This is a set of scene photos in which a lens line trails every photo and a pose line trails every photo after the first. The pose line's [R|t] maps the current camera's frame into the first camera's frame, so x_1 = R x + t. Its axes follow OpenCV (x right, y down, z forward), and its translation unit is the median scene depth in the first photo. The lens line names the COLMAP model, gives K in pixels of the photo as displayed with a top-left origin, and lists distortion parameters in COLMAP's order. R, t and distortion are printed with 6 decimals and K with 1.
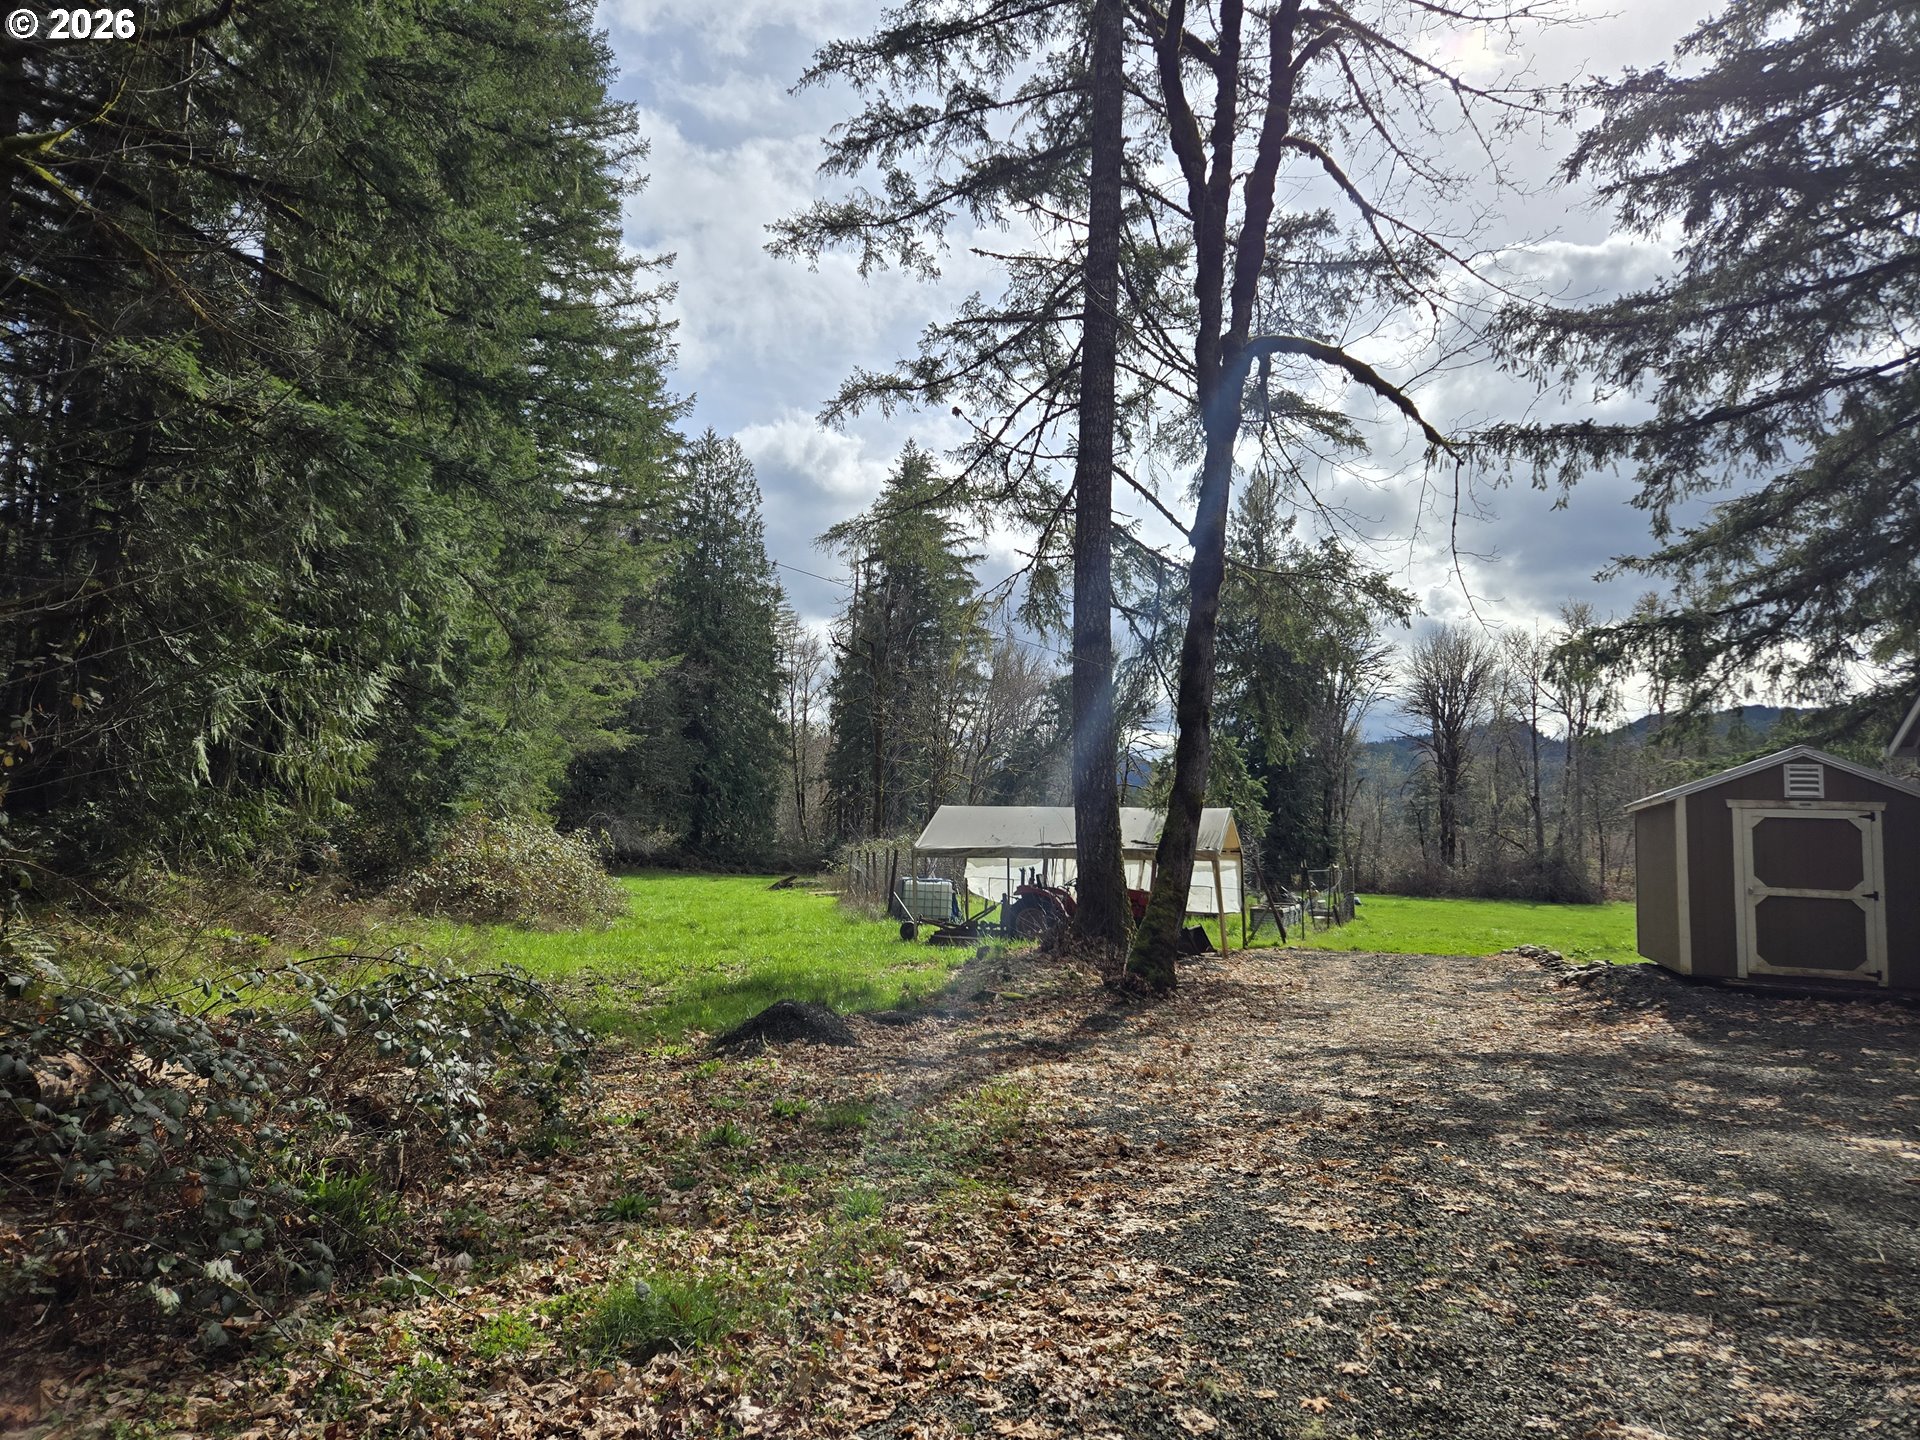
lens RADIAL K [[1272.9, 0, 965.2], [0, 1272.9, 715.0], [0, 0, 1]] dist [0.062653, -0.049095]
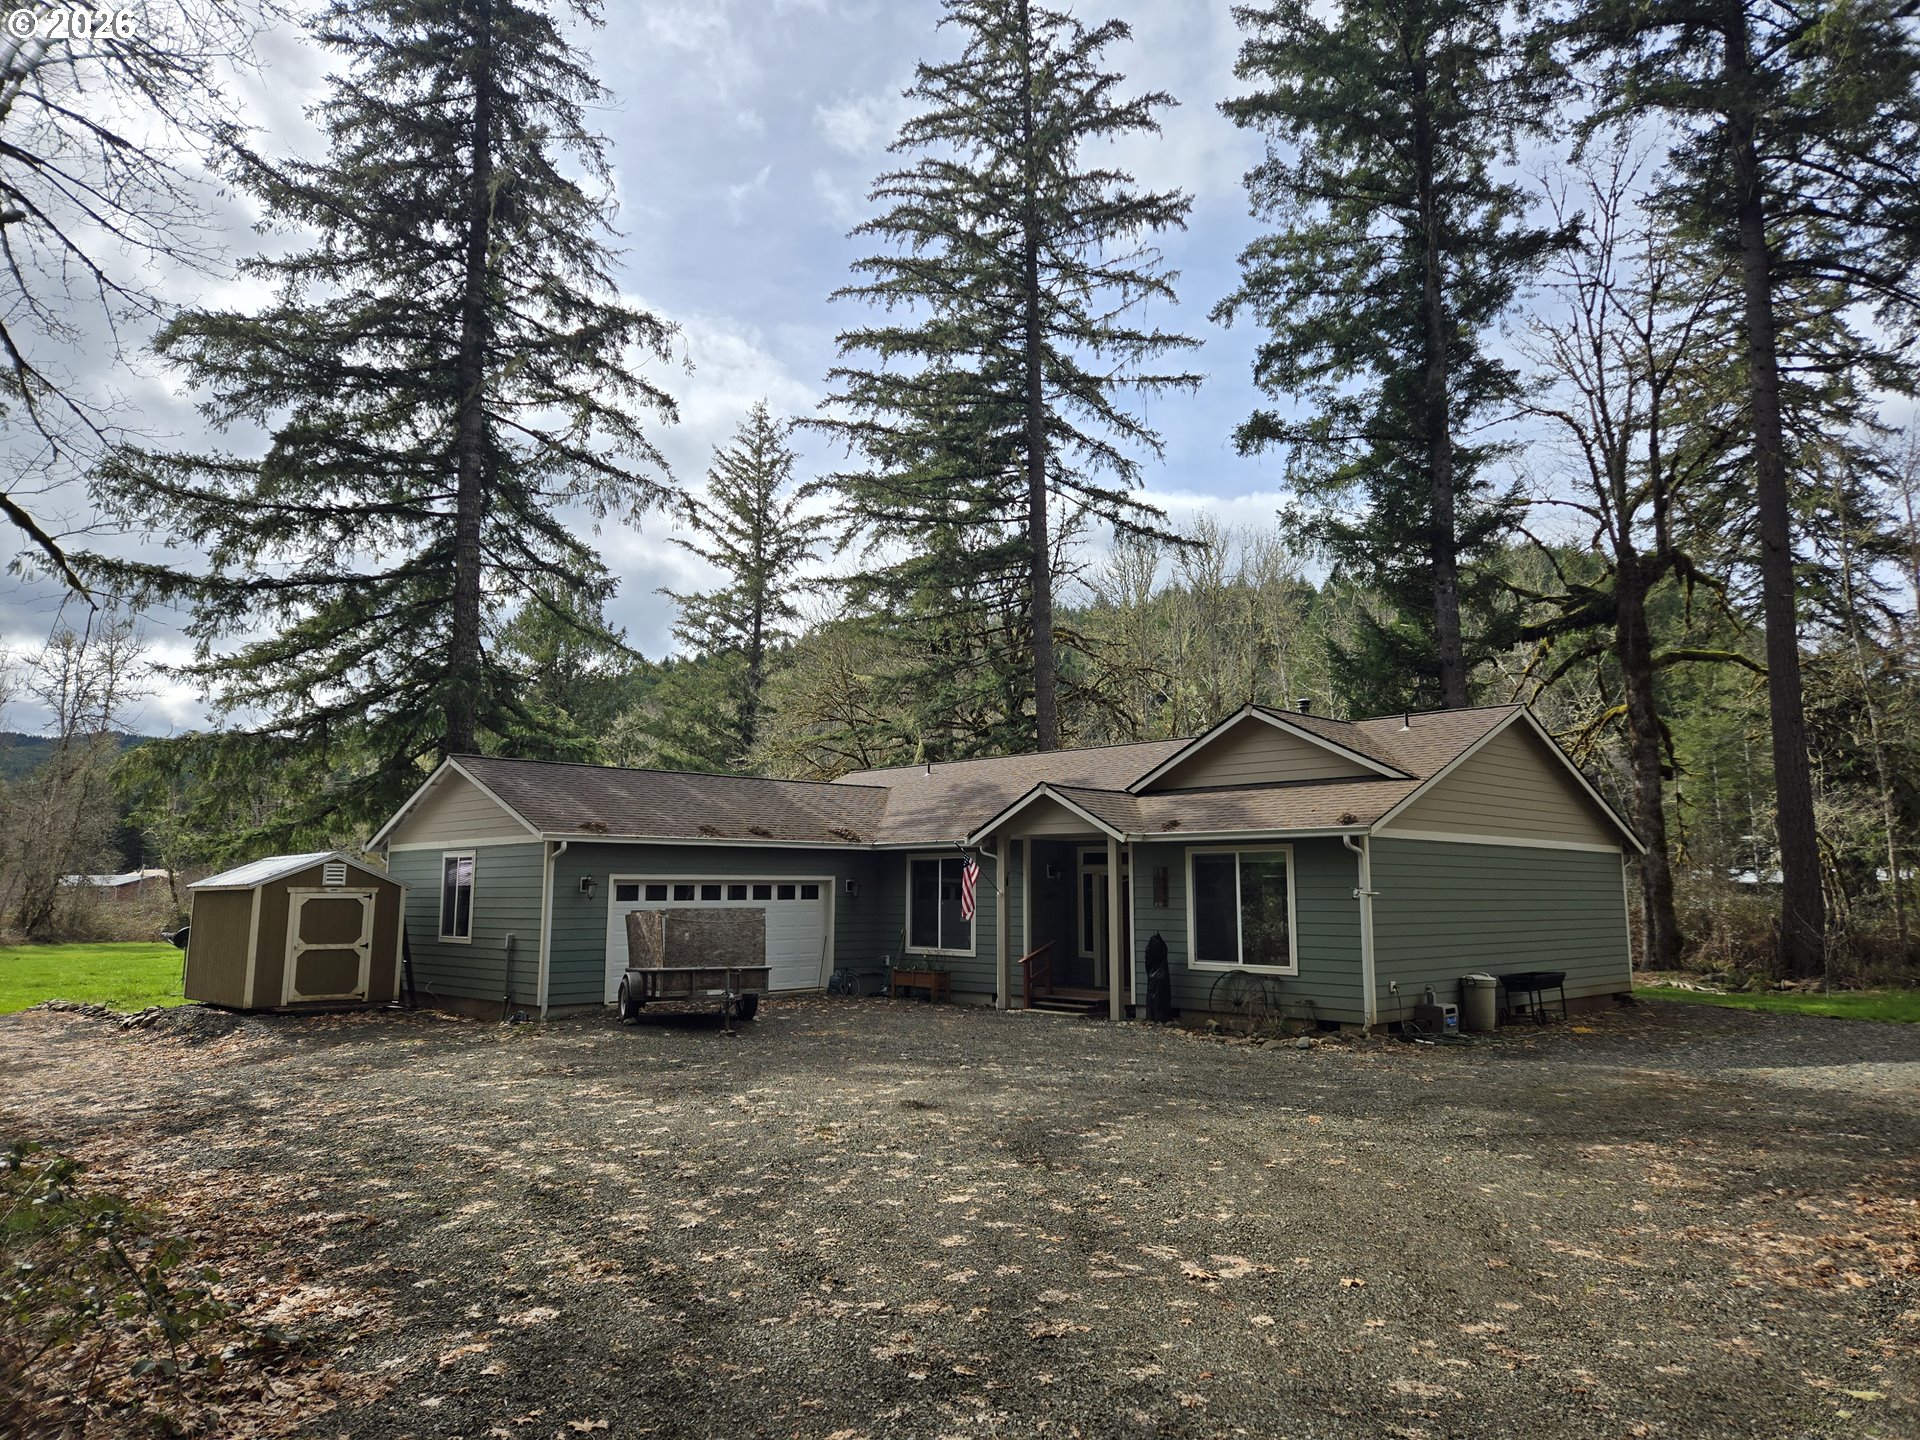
lens RADIAL K [[1272.9, 0, 965.7], [0, 1272.9, 720.6], [0, 0, 1]] dist [0.062653, -0.049095]
pose [[0.422326, 0.094378, 0.901517, -0.290728], [-0.078590, 0.994632, -0.067310, -0.057015], [-0.903031, -0.042424, 0.427476, -0.221800]]
